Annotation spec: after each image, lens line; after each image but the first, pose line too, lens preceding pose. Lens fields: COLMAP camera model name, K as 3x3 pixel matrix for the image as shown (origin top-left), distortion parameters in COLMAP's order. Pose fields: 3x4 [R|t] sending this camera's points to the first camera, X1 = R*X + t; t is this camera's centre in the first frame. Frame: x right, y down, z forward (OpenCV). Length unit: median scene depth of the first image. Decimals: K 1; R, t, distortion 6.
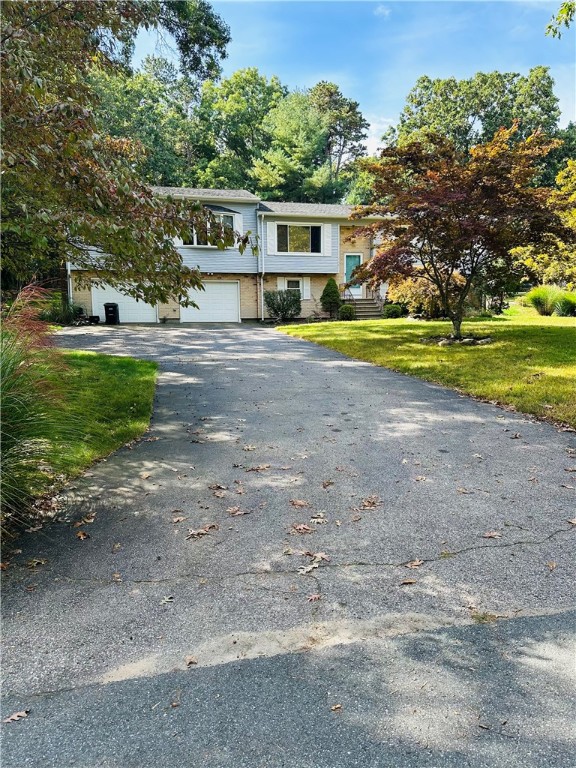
lens RADIAL K [[545.6, 0, 286.6], [0, 545.6, 387.0], [0, 0, 1]] dist [0.070845, -0.077703]
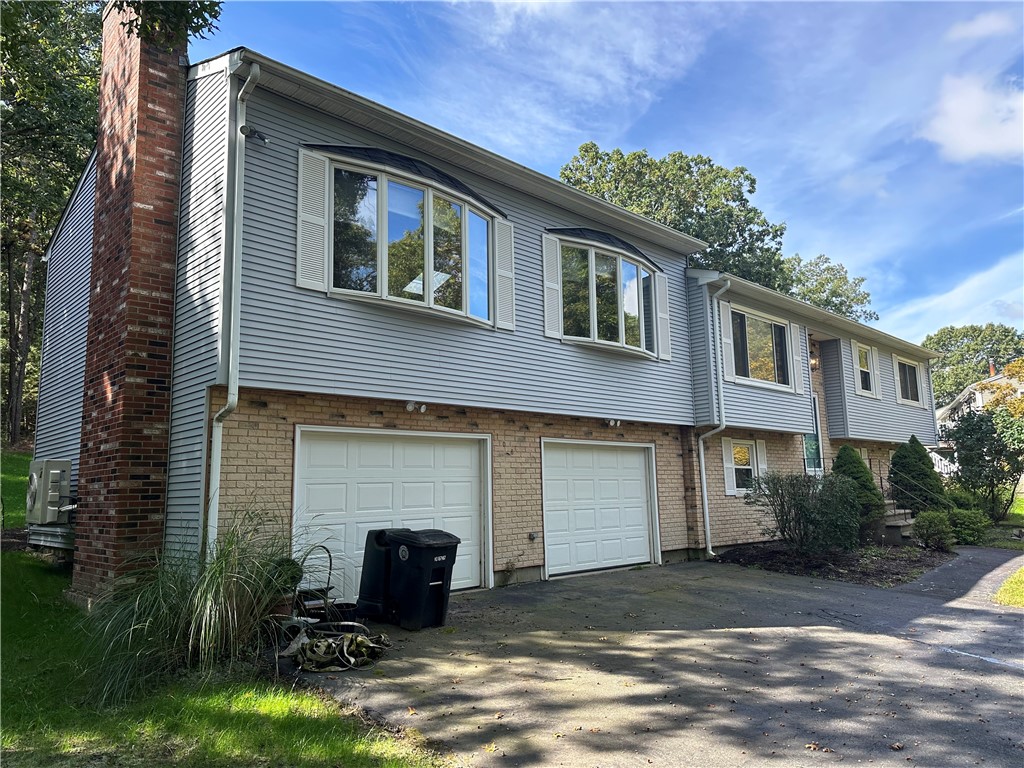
lens RADIAL K [[727.5, 0, 512.2], [0, 727.5, 378.5], [0, 0, 1]] dist [0.070845, -0.077703]
pose [[0.850287, 0.069621, 0.521694, -0.420260], [0.076684, 0.964248, -0.253665, -0.121514], [-0.520702, 0.255693, 0.814549, 0.644952]]
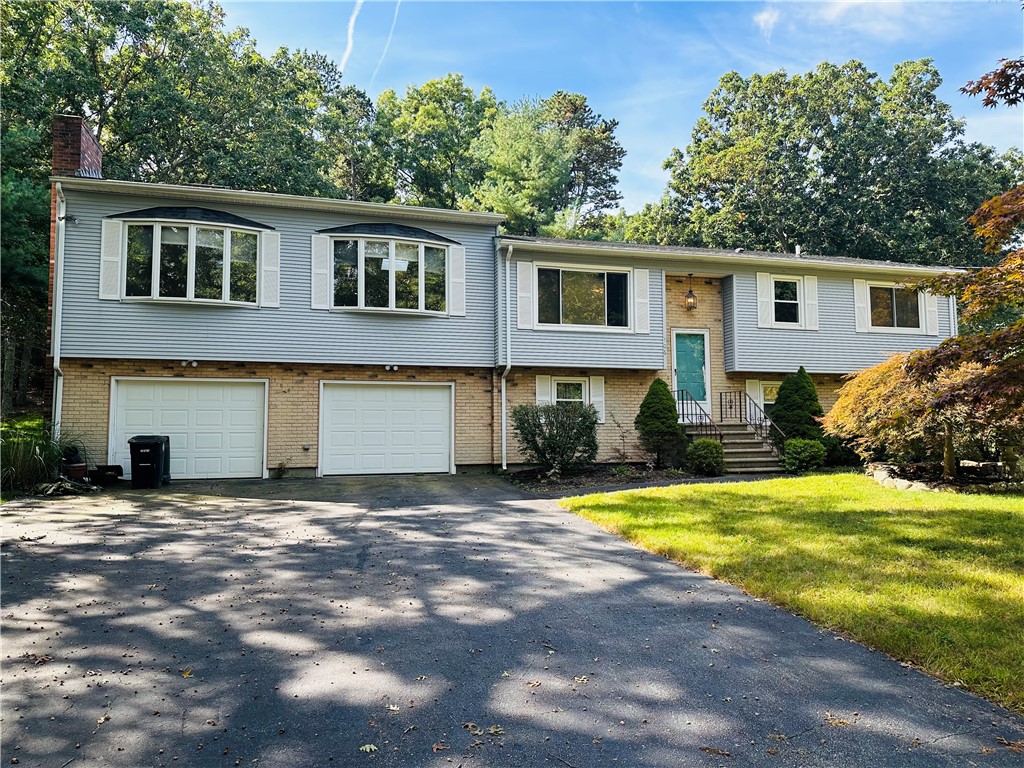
lens RADIAL K [[727.5, 0, 520.6], [0, 727.5, 385.2], [0, 0, 1]] dist [0.070845, -0.077703]
pose [[0.998209, 0.005358, 0.059583, -0.067418], [0.006067, 0.981778, -0.189933, -0.075904], [-0.059515, 0.189954, 0.979987, 0.396222]]
